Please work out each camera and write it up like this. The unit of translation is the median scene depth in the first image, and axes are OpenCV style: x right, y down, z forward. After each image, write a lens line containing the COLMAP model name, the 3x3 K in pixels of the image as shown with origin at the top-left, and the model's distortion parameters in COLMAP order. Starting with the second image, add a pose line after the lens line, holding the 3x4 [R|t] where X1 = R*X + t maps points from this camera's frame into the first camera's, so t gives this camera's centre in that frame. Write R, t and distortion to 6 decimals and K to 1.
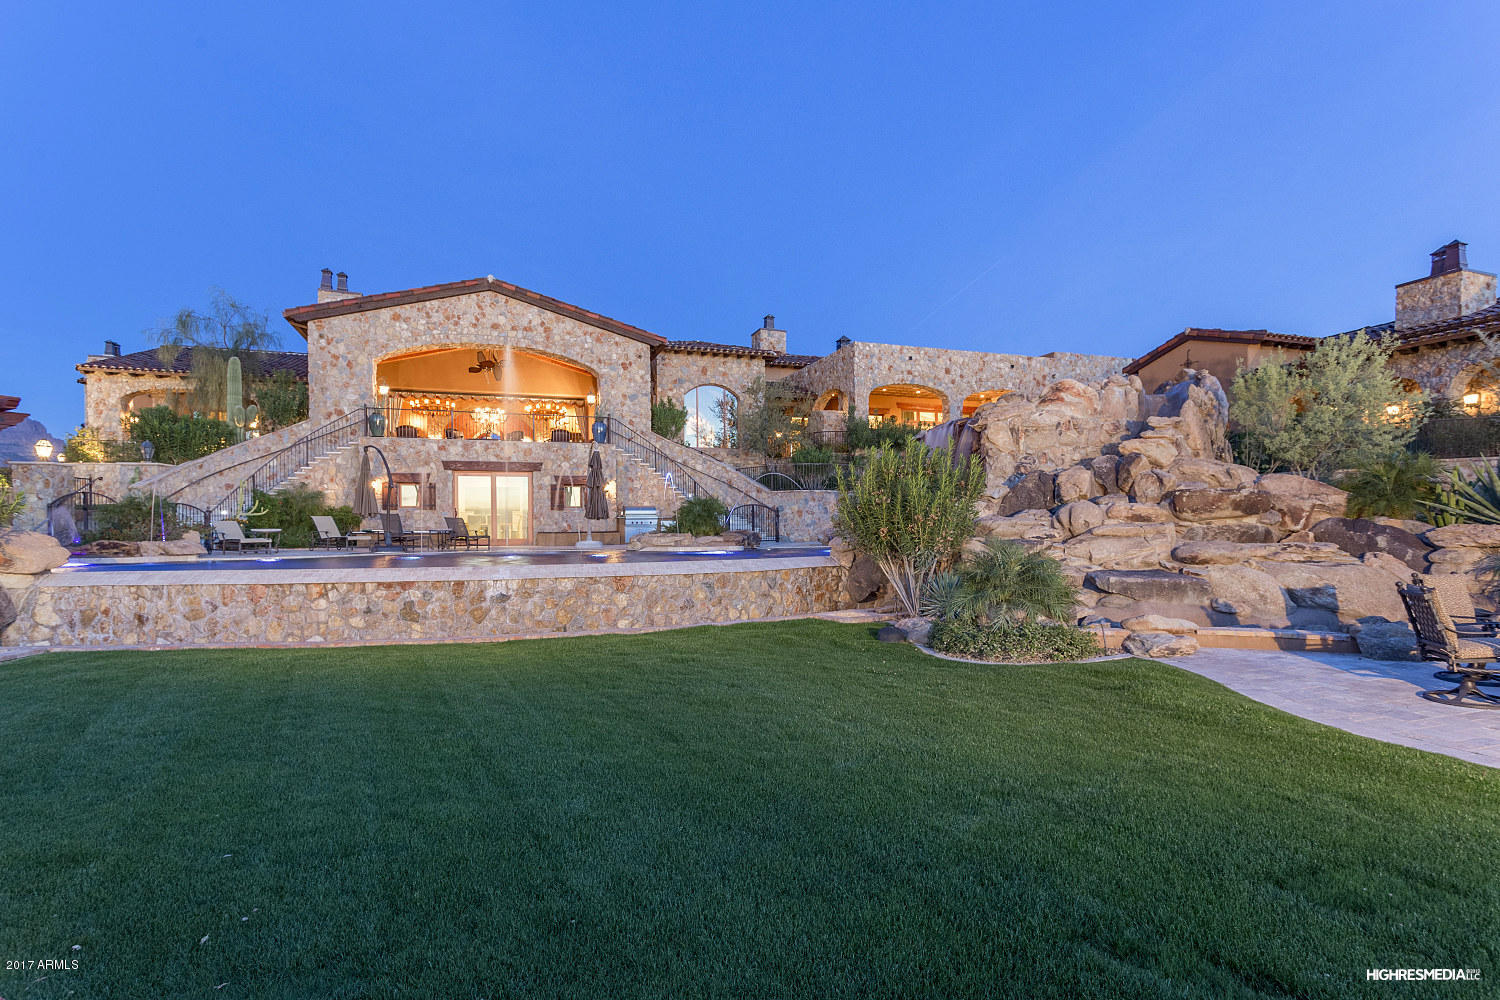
lens RADIAL K [[777.2, 0, 751.0], [0, 777.2, 533.9], [0, 0, 1]] dist [0.000078, 0.000748]
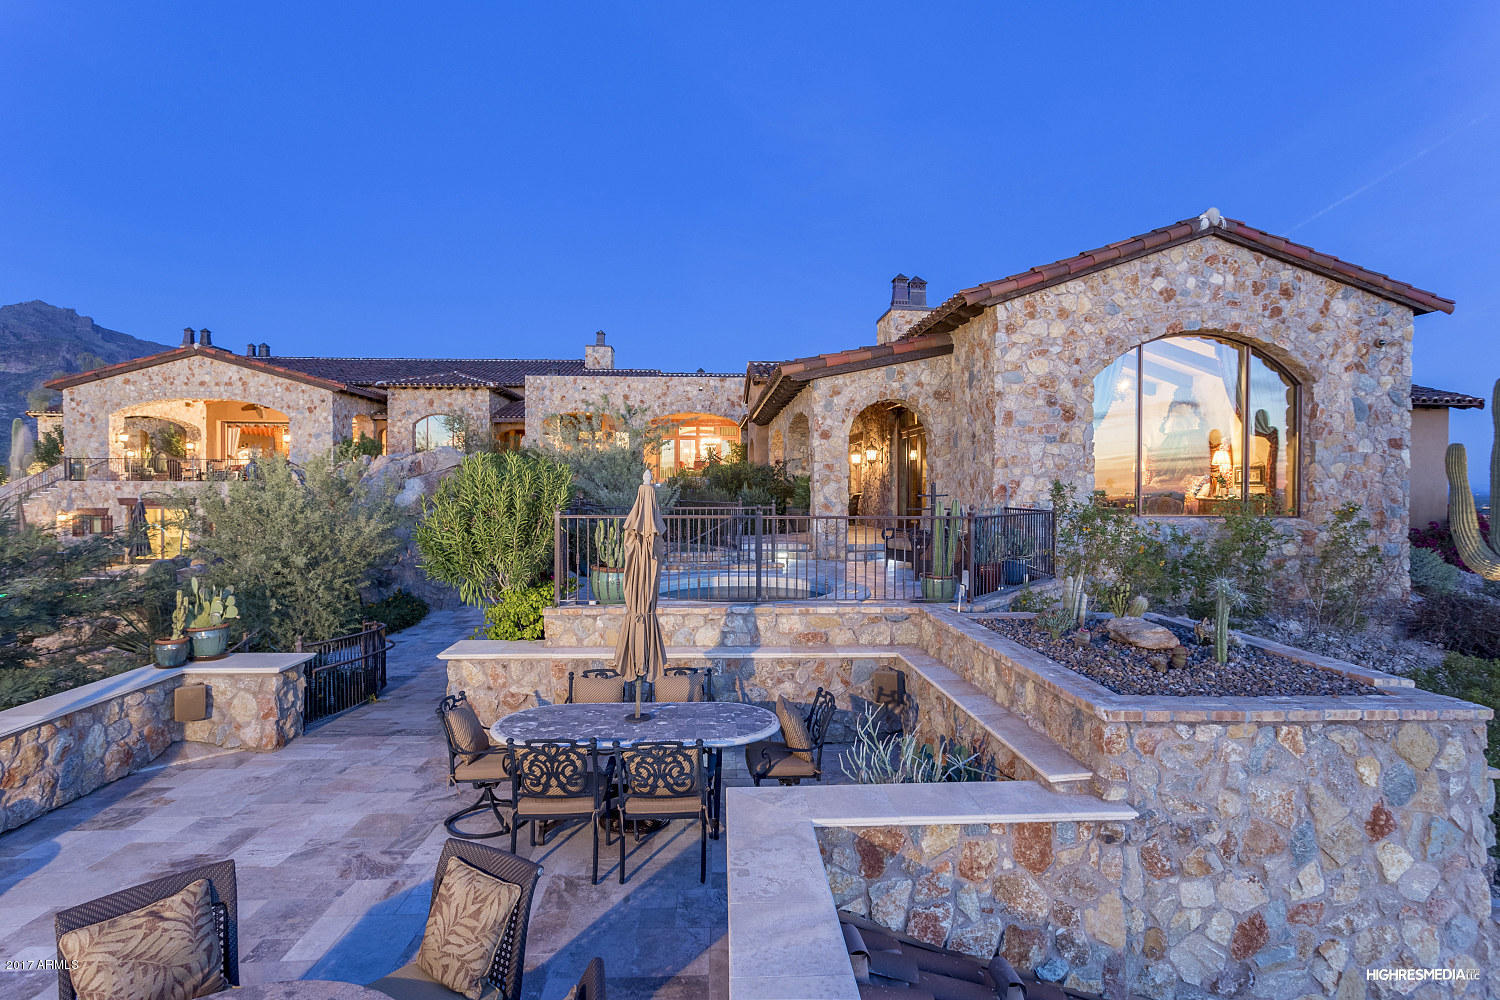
lens RADIAL K [[761.9, 0, 792.3], [0, 761.9, 493.0], [0, 0, 1]] dist [0.002652, 0.001076]
pose [[0.959436, 0.013416, -0.281607, 0.970450], [-0.010526, 0.999875, 0.011772, -0.121953], [0.281730, -0.008330, 0.959458, 0.096464]]
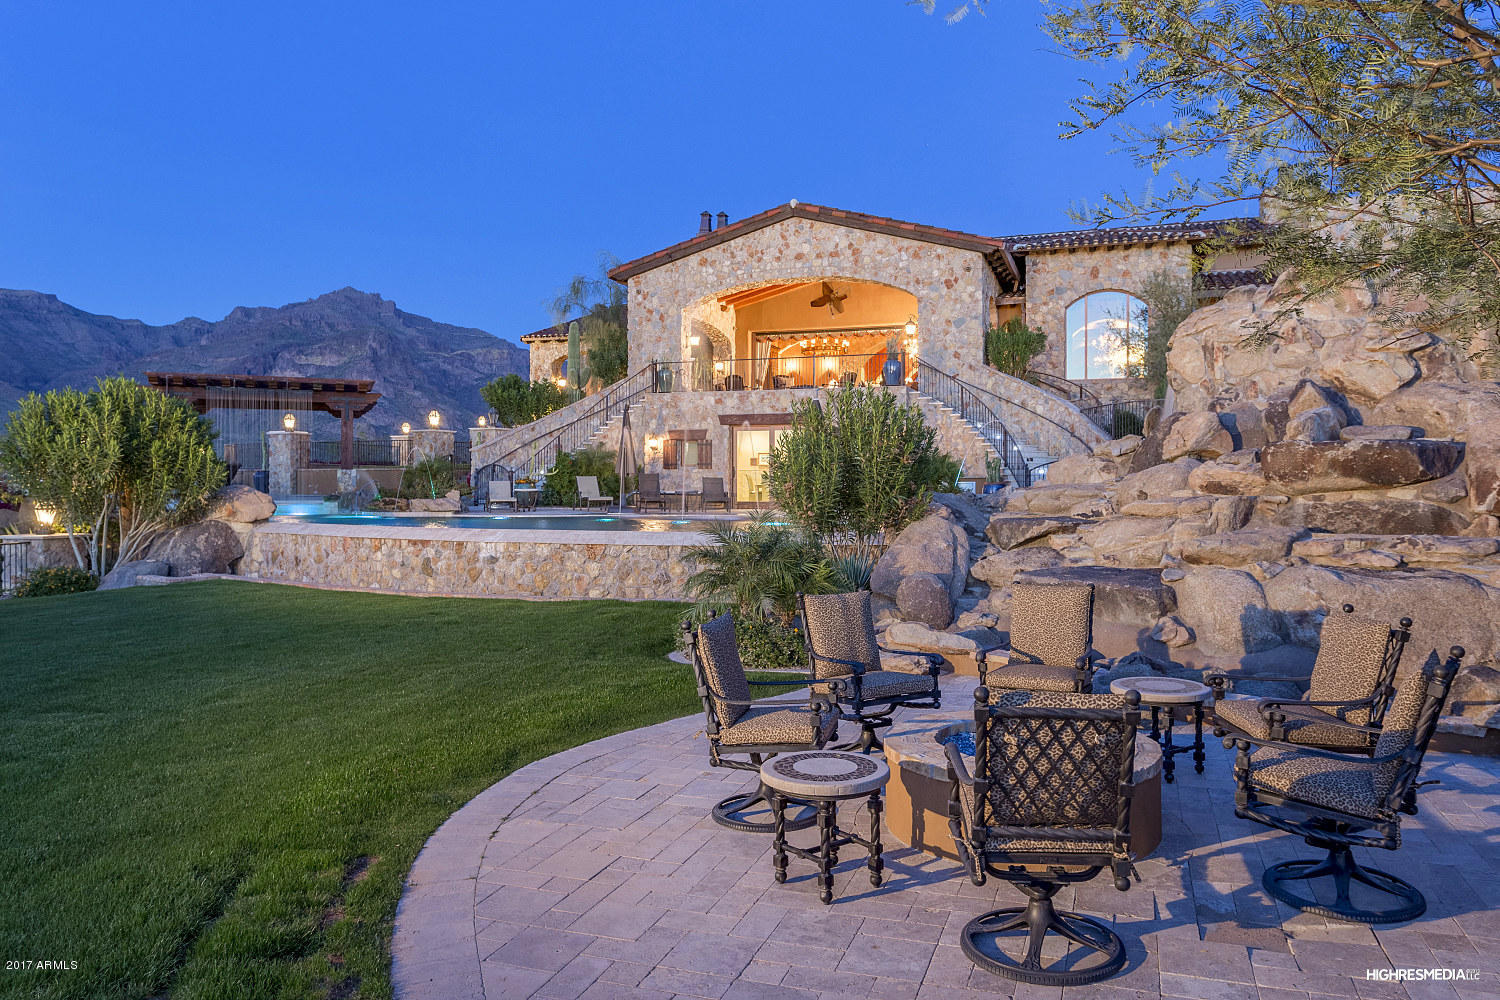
lens RADIAL K [[1069.7, 0, 751.2], [0, 1069.7, 470.3], [0, 0, 1]] dist [-0.017121, -0.000082]
pose [[0.774169, -0.000924, -0.632978, 0.404586], [-0.012207, 0.999791, -0.016389, -0.008649], [0.632861, 0.020415, 0.773996, 0.049090]]
